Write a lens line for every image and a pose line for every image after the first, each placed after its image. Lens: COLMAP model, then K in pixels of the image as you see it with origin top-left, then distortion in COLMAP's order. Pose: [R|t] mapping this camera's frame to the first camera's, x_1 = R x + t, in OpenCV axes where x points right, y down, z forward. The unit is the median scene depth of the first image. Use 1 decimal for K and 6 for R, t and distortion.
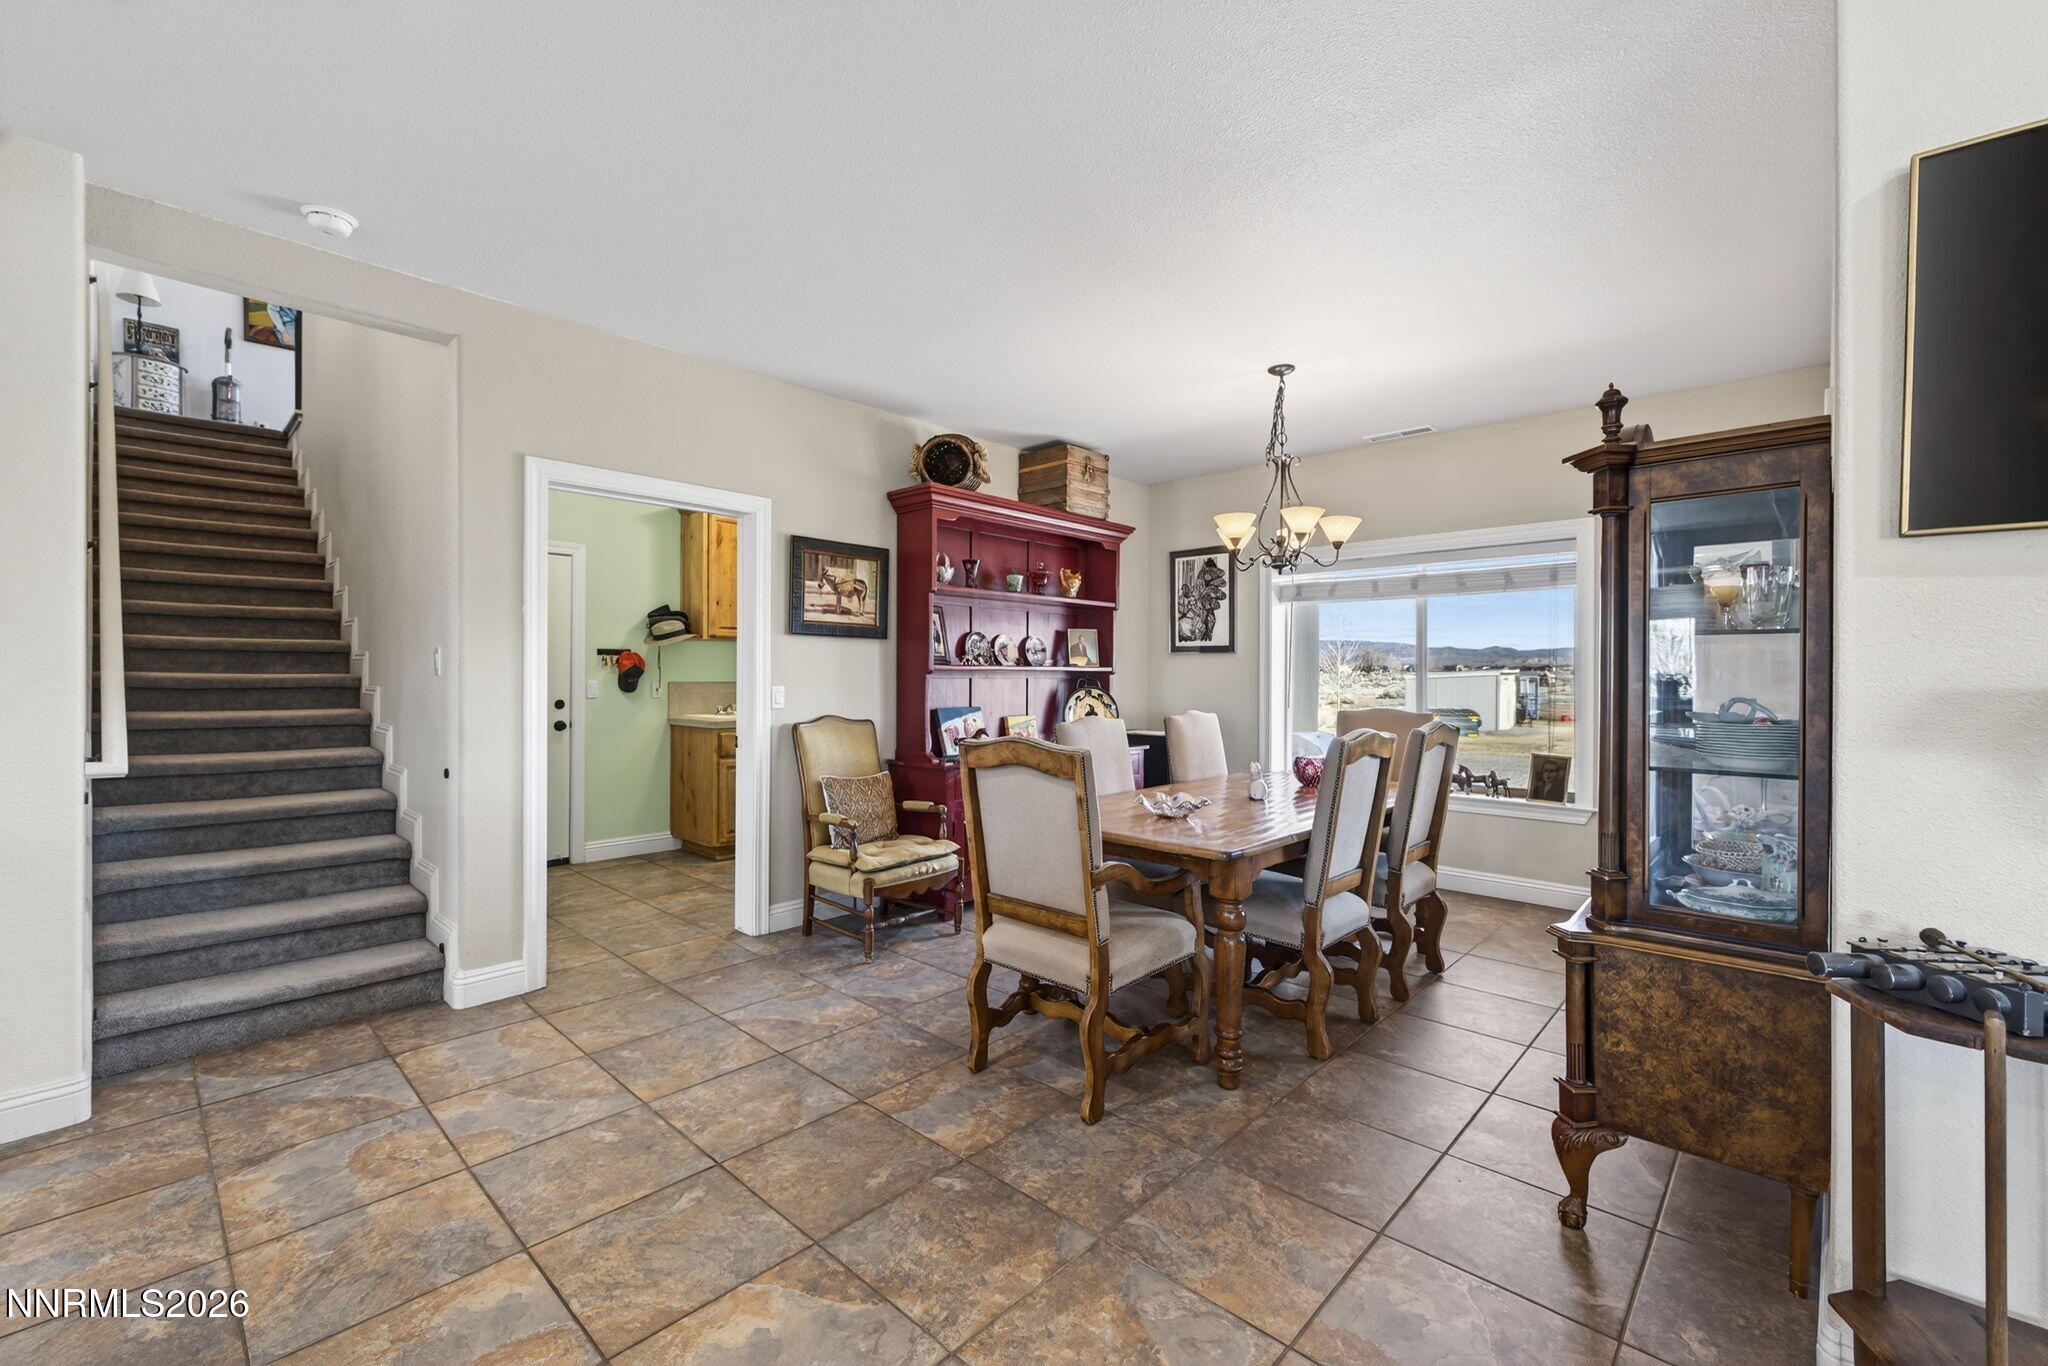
lens RADIAL K [[847.2, 0, 1024.0], [0, 847.2, 683.0], [0, 0, 1]] dist [0.006828, -0.000155]
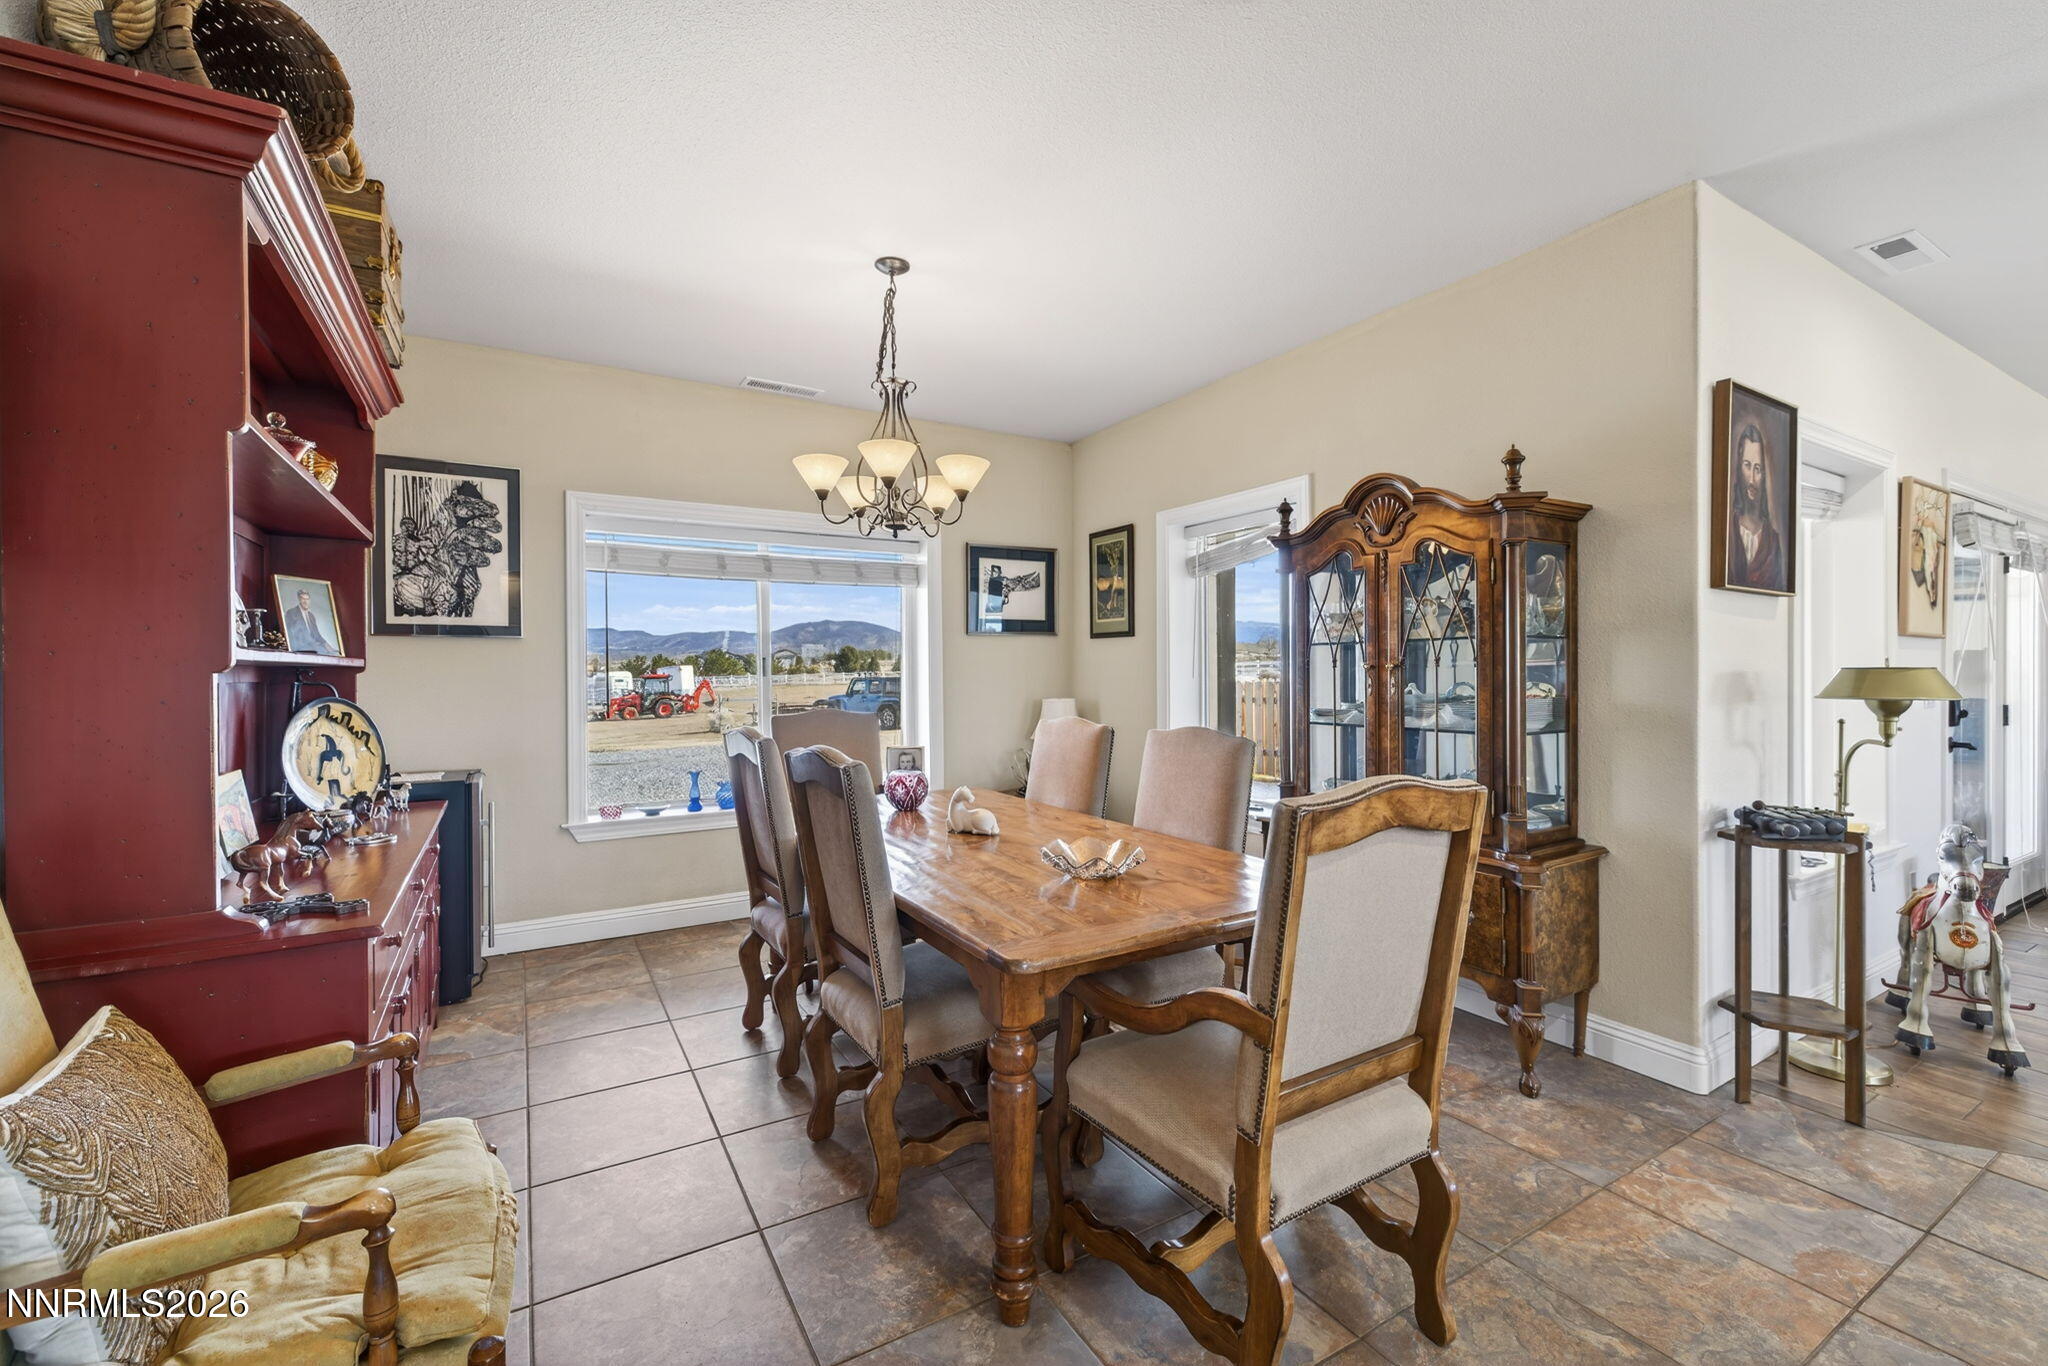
lens RADIAL K [[847.2, 0, 1024.0], [0, 847.2, 683.0], [0, 0, 1]] dist [0.006828, -0.000155]
pose [[0.275454, -0.017589, 0.961153, -0.783072], [0.014443, 0.999795, 0.014157, -0.016299], [-0.961206, 0.009982, 0.275652, 1.350614]]
